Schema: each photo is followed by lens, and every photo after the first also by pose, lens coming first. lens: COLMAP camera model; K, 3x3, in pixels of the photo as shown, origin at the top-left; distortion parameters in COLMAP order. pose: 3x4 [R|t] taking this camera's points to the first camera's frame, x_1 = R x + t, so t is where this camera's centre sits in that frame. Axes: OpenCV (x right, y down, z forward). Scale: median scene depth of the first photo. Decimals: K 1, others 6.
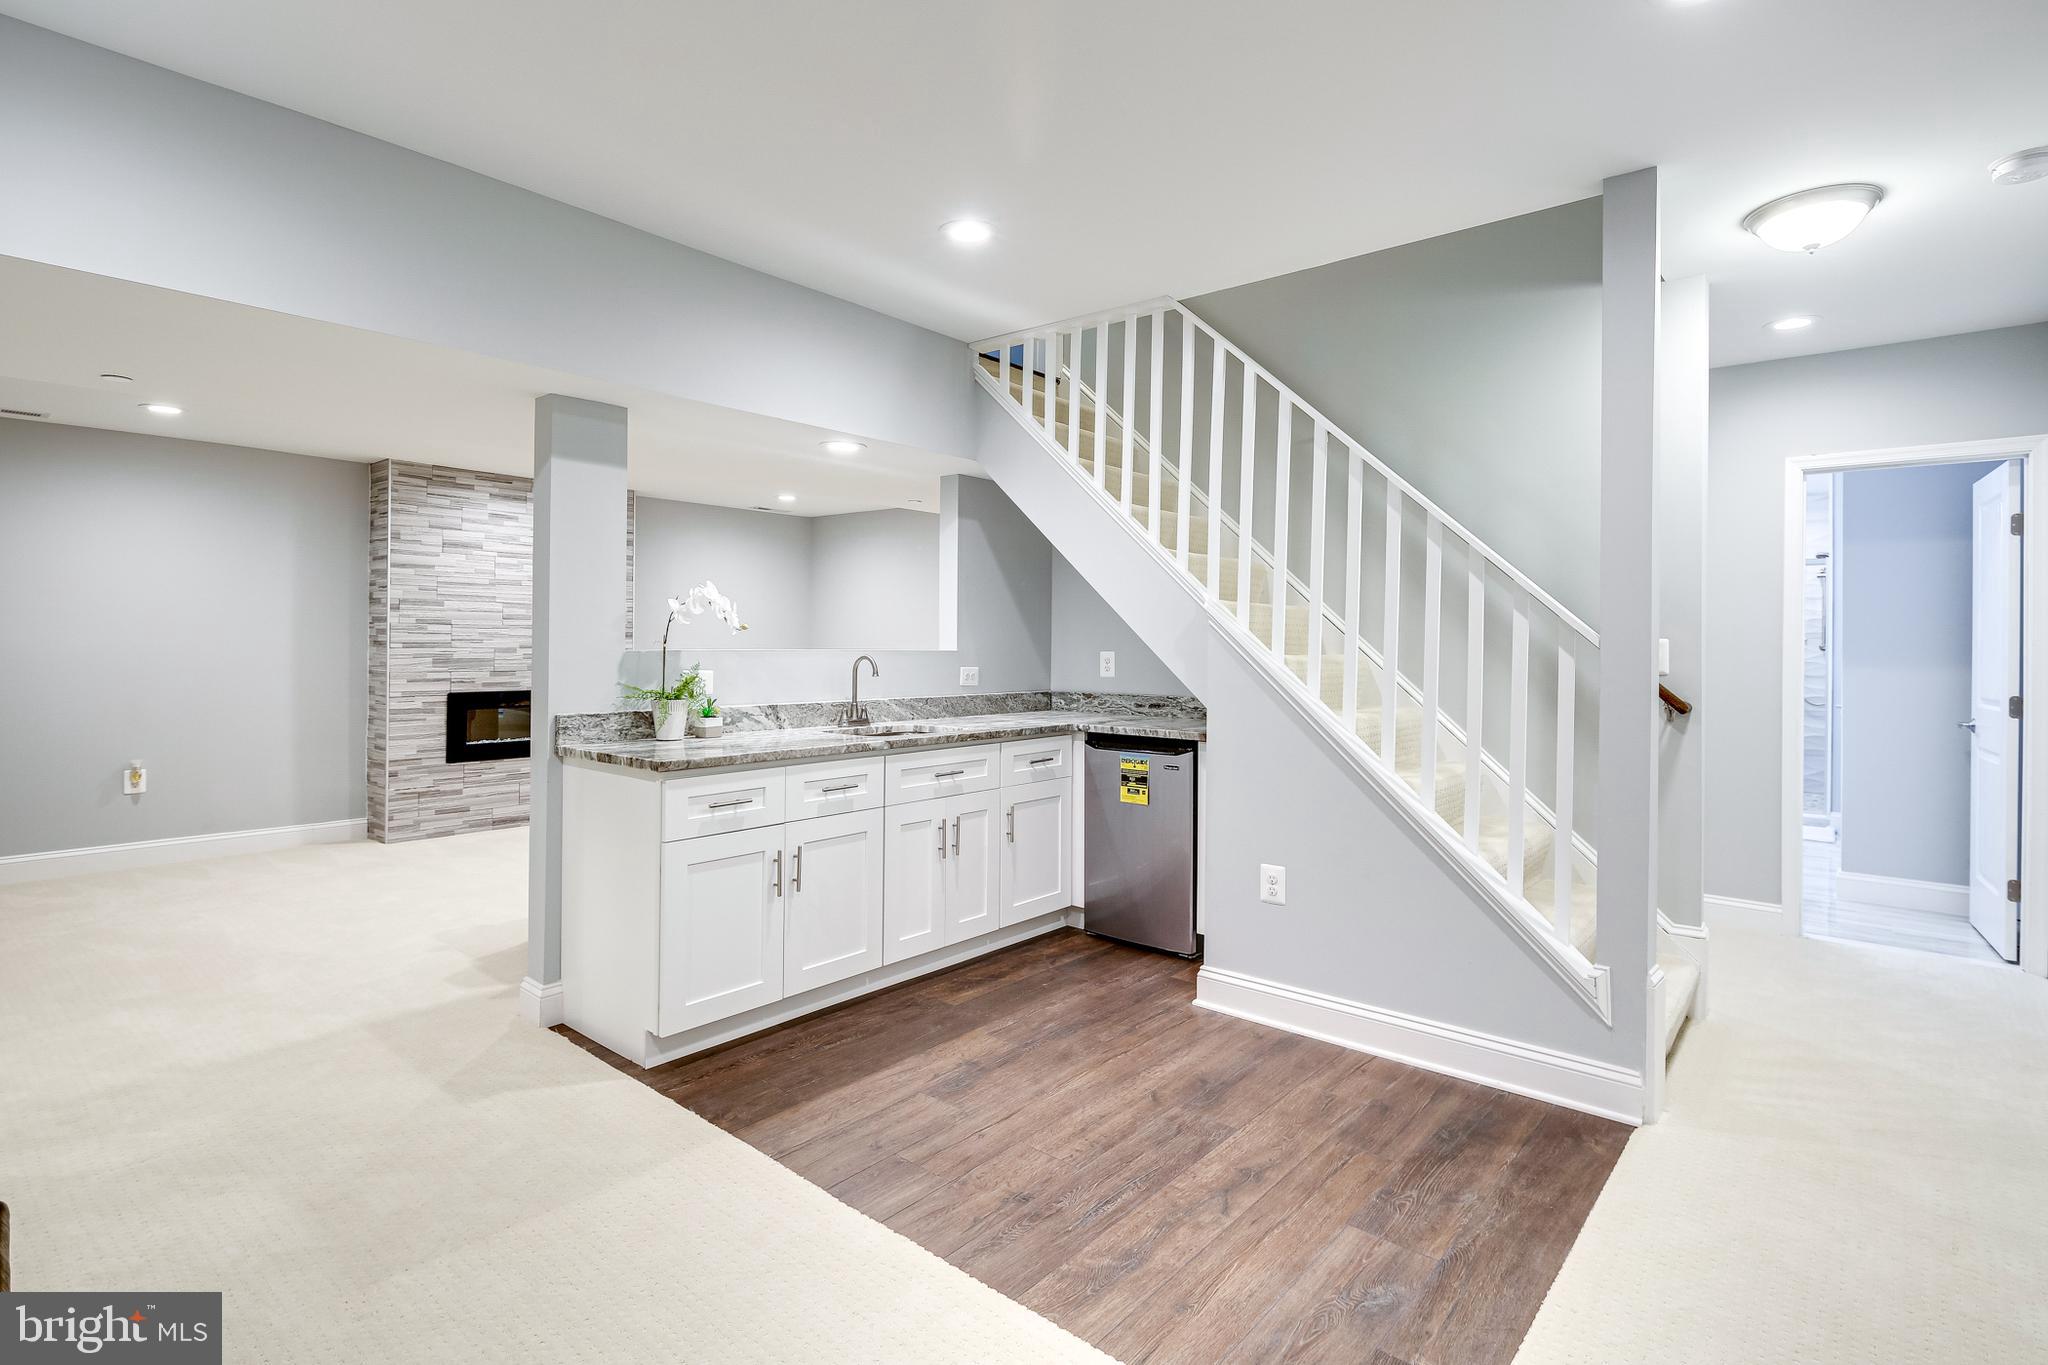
lens RADIAL K [[1008.1, 0, 1027.3], [0, 1008.1, 676.3], [0, 0, 1]] dist [-0.001294, 0.000601]
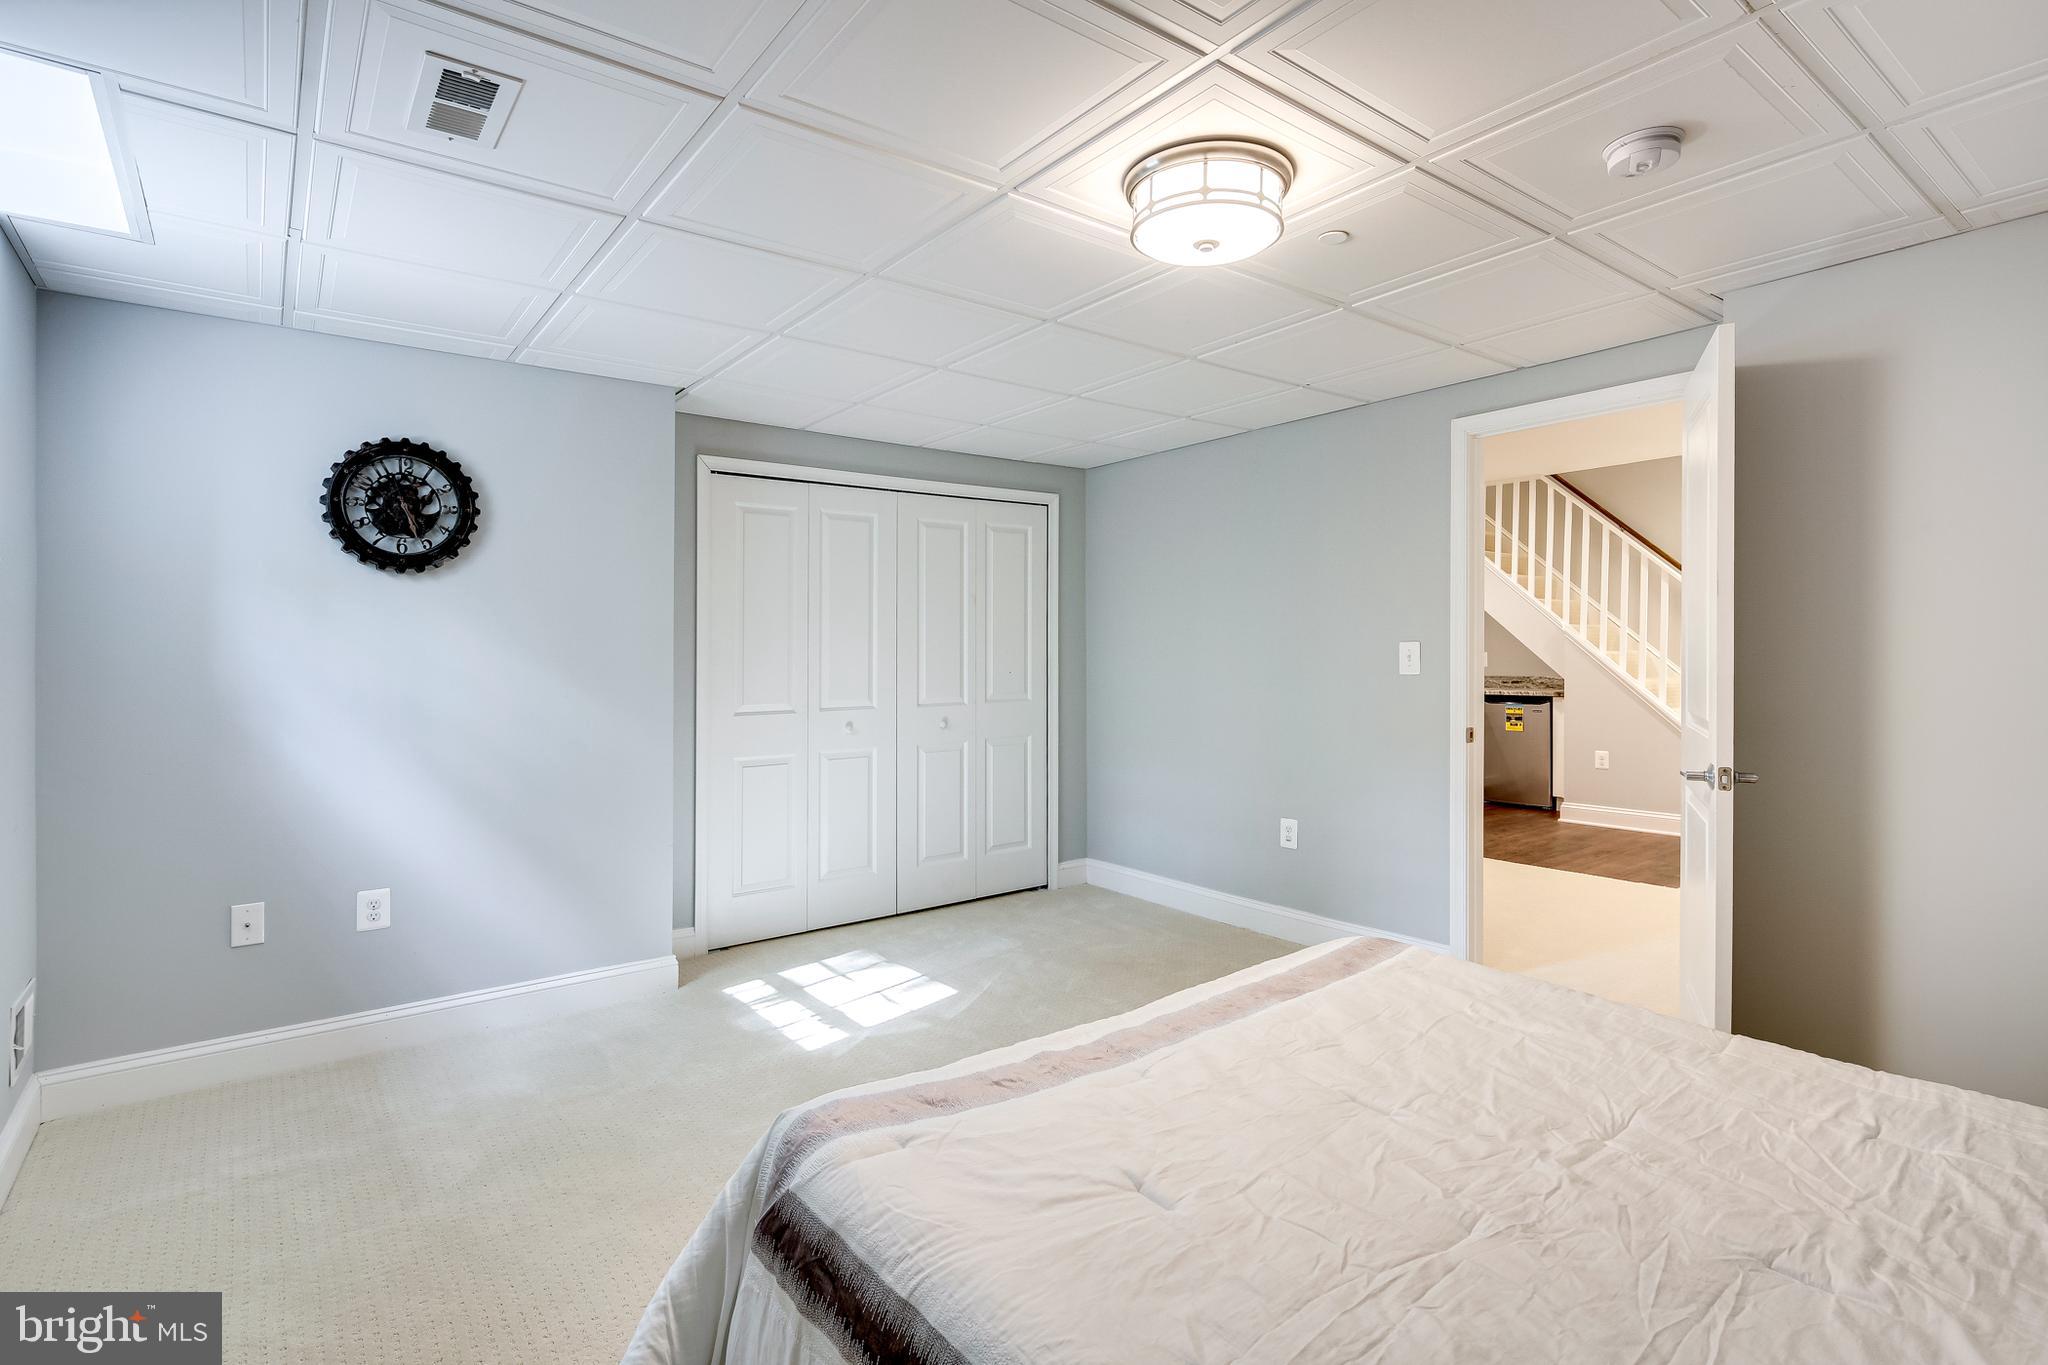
lens RADIAL K [[1008.1, 0, 1020.1], [0, 1008.1, 665.7], [0, 0, 1]] dist [-0.001294, 0.000601]
pose [[0.973952, -0.000571, -0.226752, -0.419835], [-0.003737, 0.999821, -0.018569, 0.047406], [0.226722, 0.018933, 0.973776, -1.207373]]
